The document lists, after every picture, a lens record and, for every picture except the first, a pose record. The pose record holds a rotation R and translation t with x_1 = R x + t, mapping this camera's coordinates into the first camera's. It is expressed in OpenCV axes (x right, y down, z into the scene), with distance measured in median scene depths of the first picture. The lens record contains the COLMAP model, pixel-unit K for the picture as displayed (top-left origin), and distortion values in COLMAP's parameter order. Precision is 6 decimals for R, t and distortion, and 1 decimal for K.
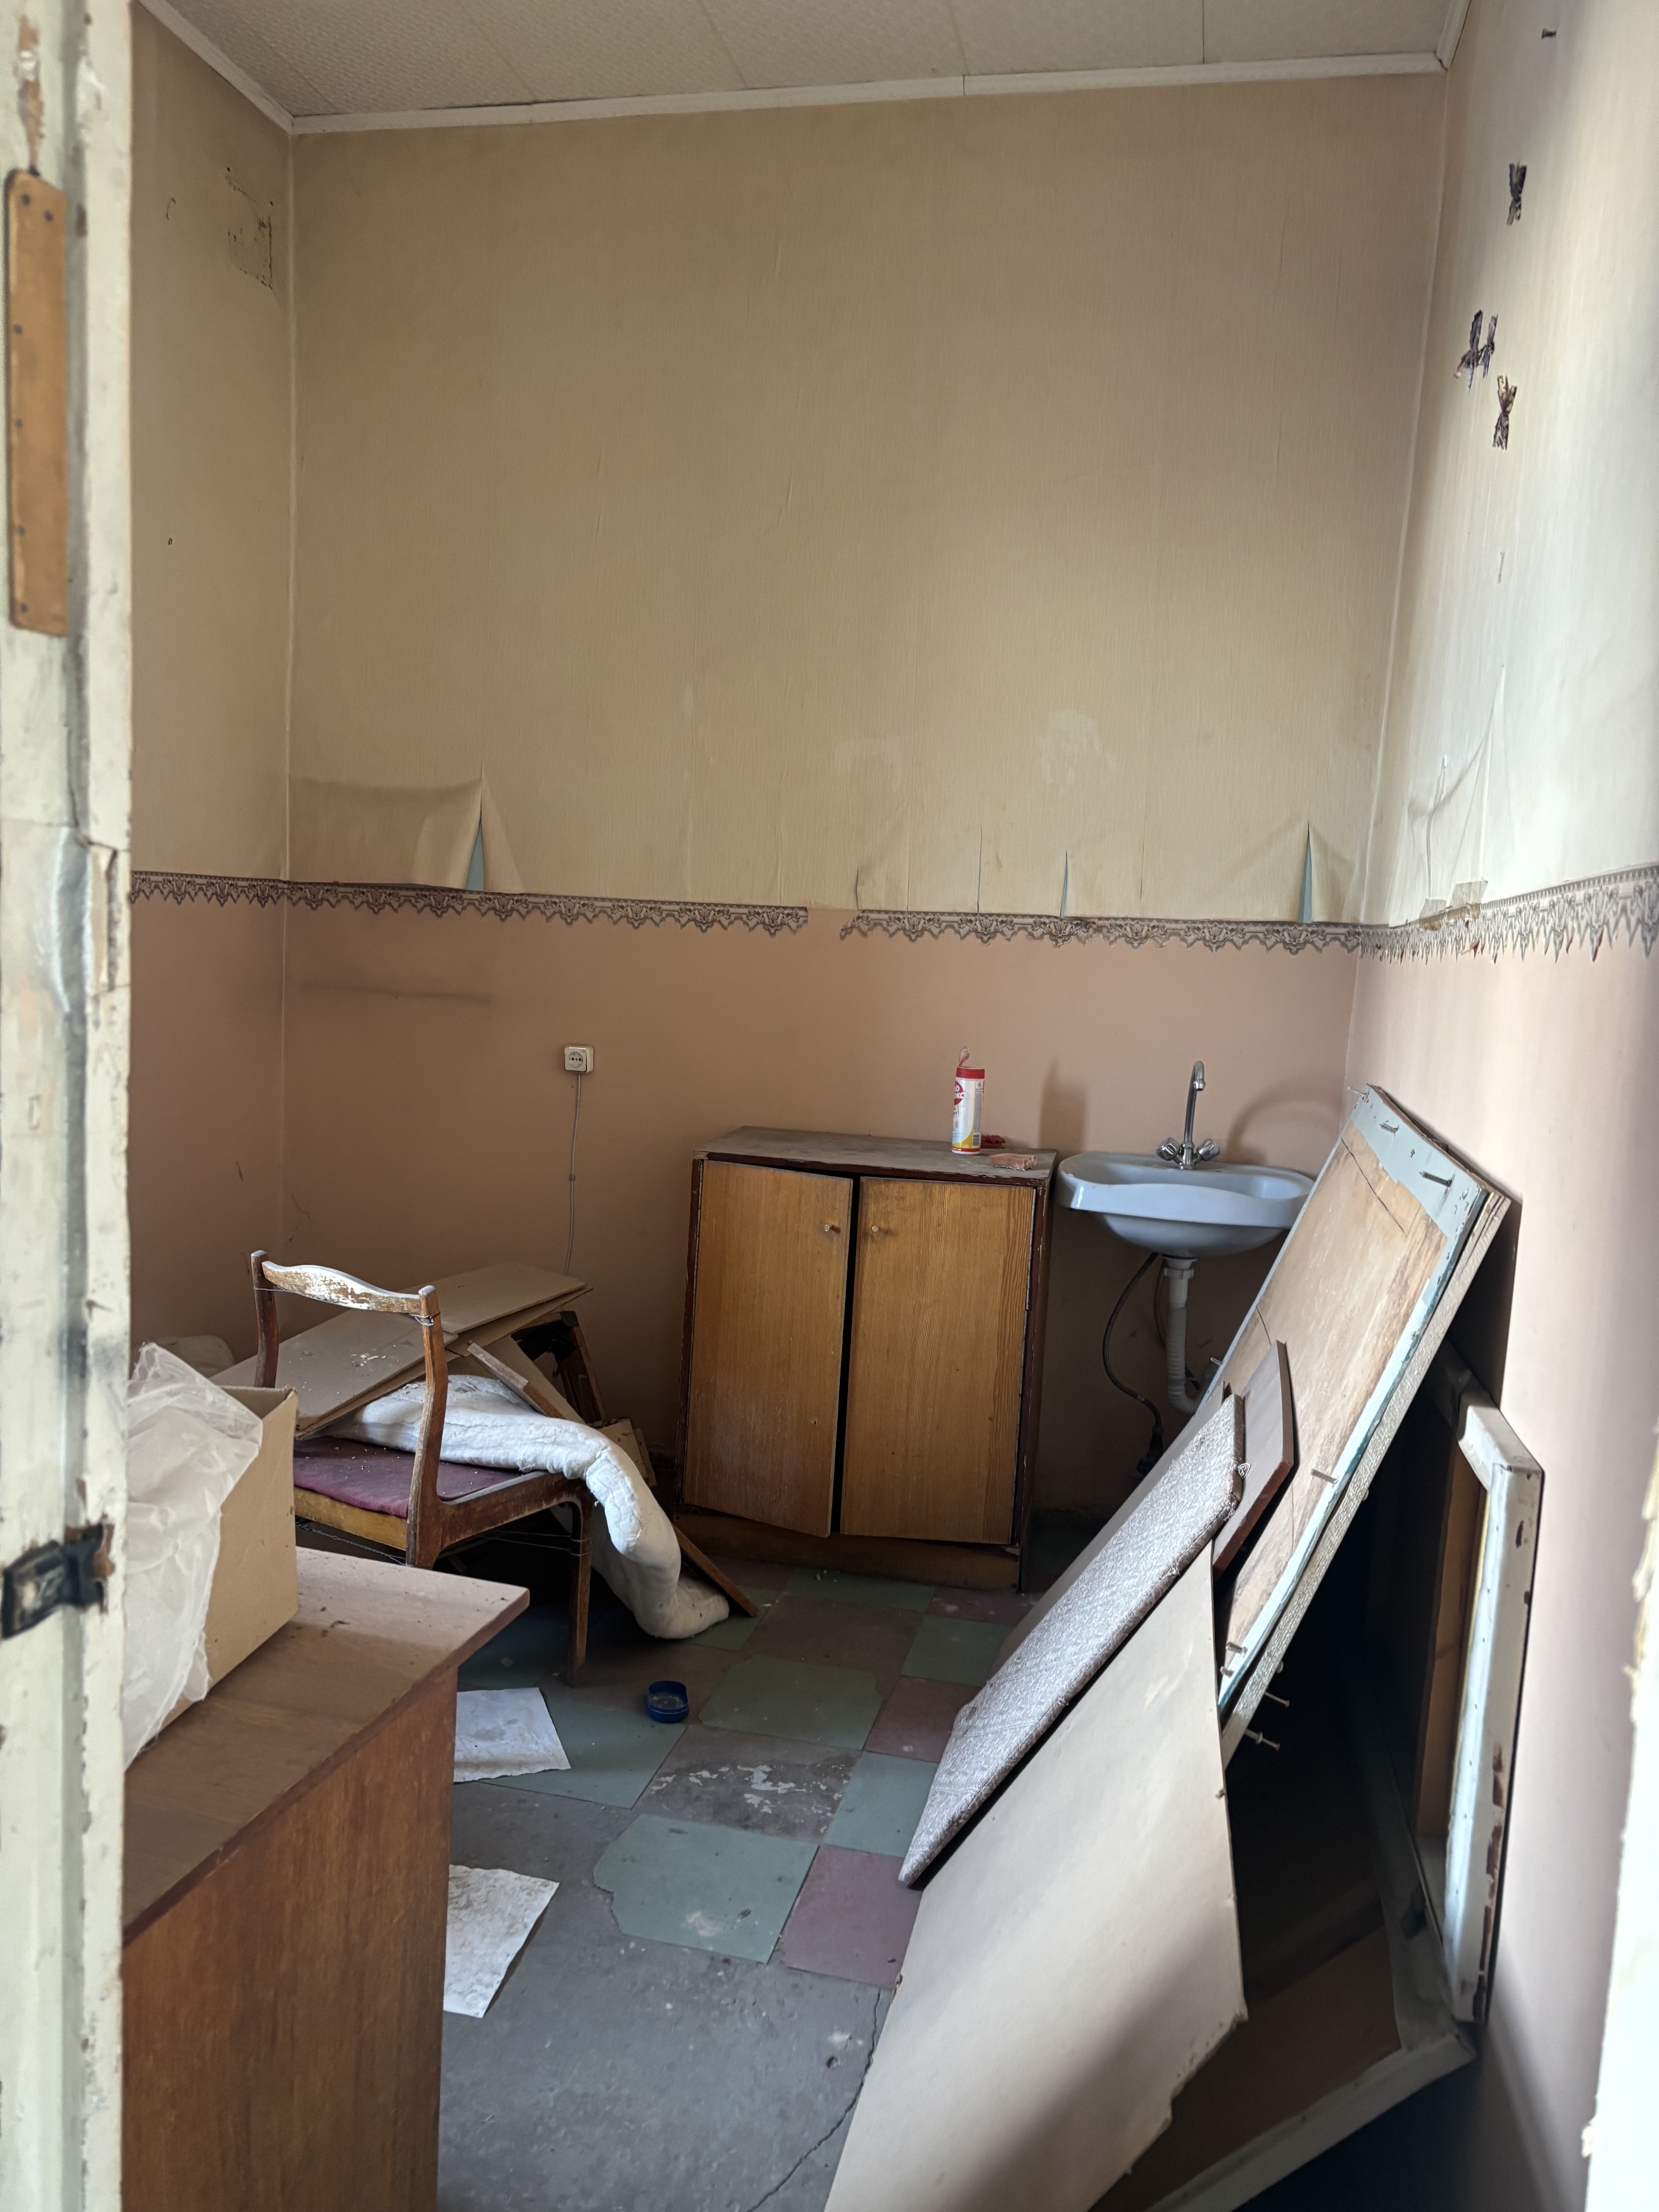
lens RADIAL K [[1672.4, 0, 829.5], [0, 1672.4, 1106.0], [0, 0, 1]] dist [-0.001525, 0.000777]
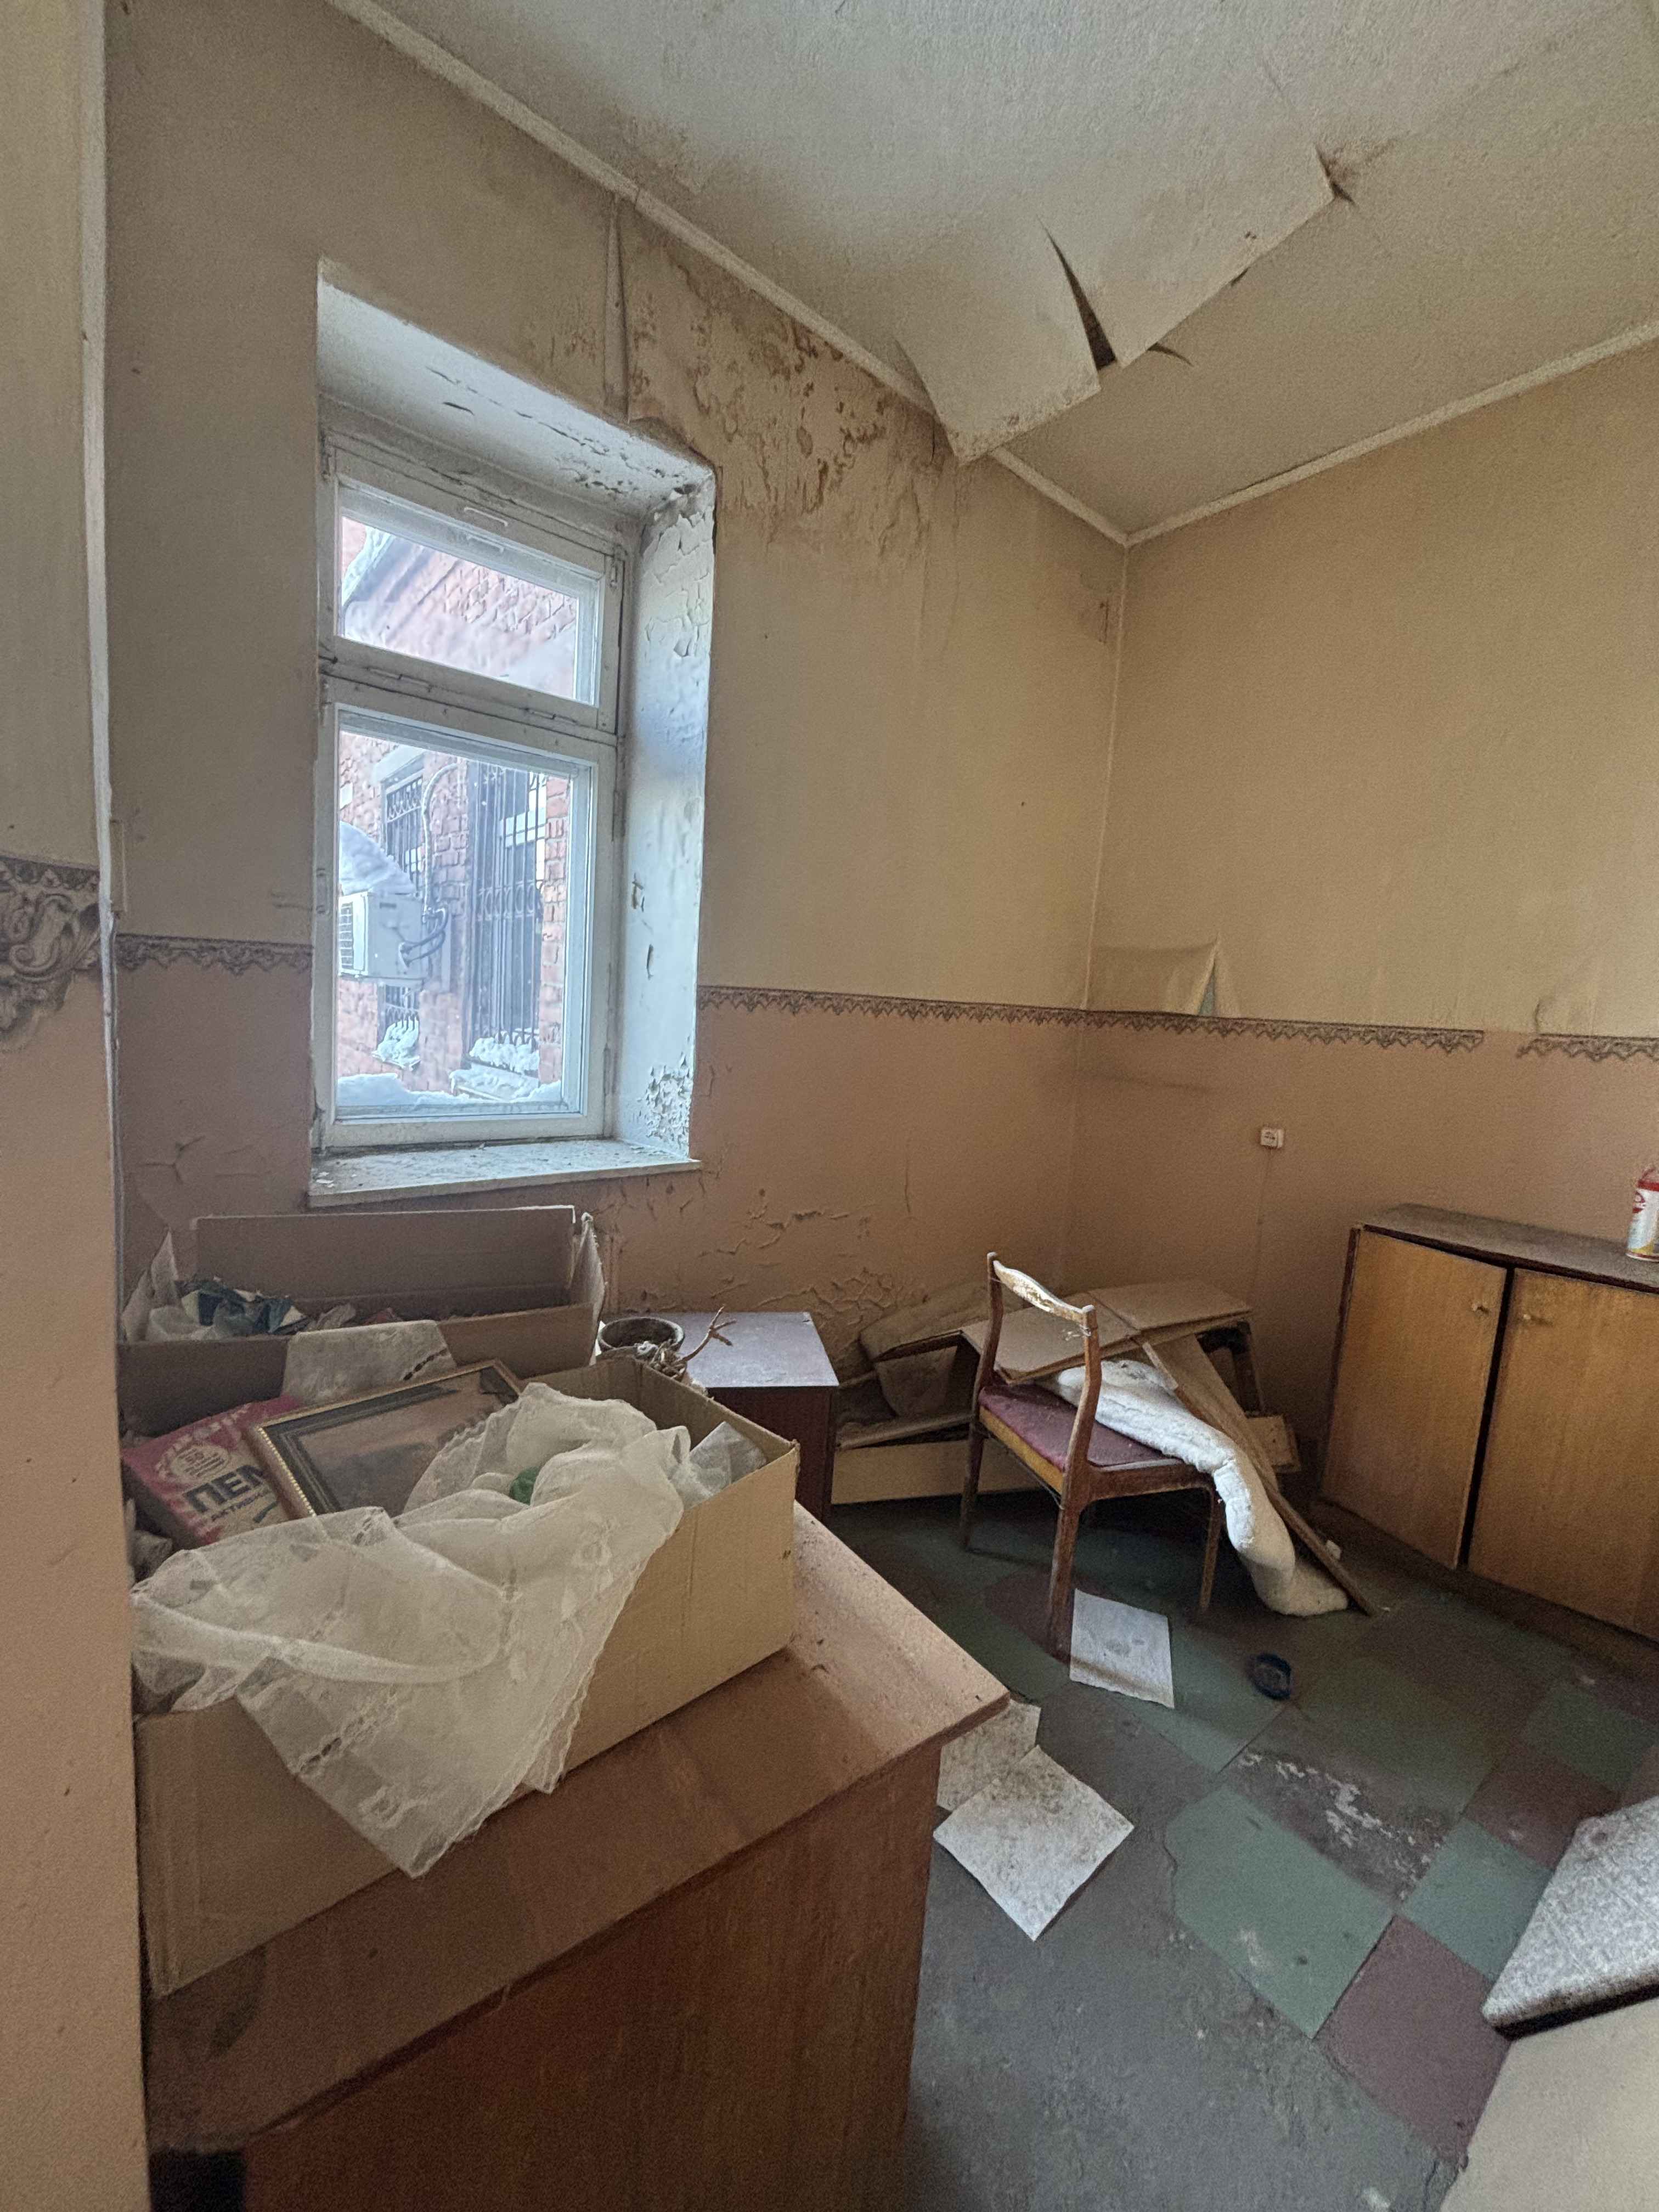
lens RADIAL K [[879.3, 0, 829.5], [0, 879.3, 1106.0], [0, 0, 1]] dist [-0.010130, 0.000036]
pose [[0.779431, 0.066557, -0.622943, 0.018296], [-0.089042, 0.996015, -0.004993, -0.023139], [0.620129, 0.059359, 0.782251, 0.262822]]
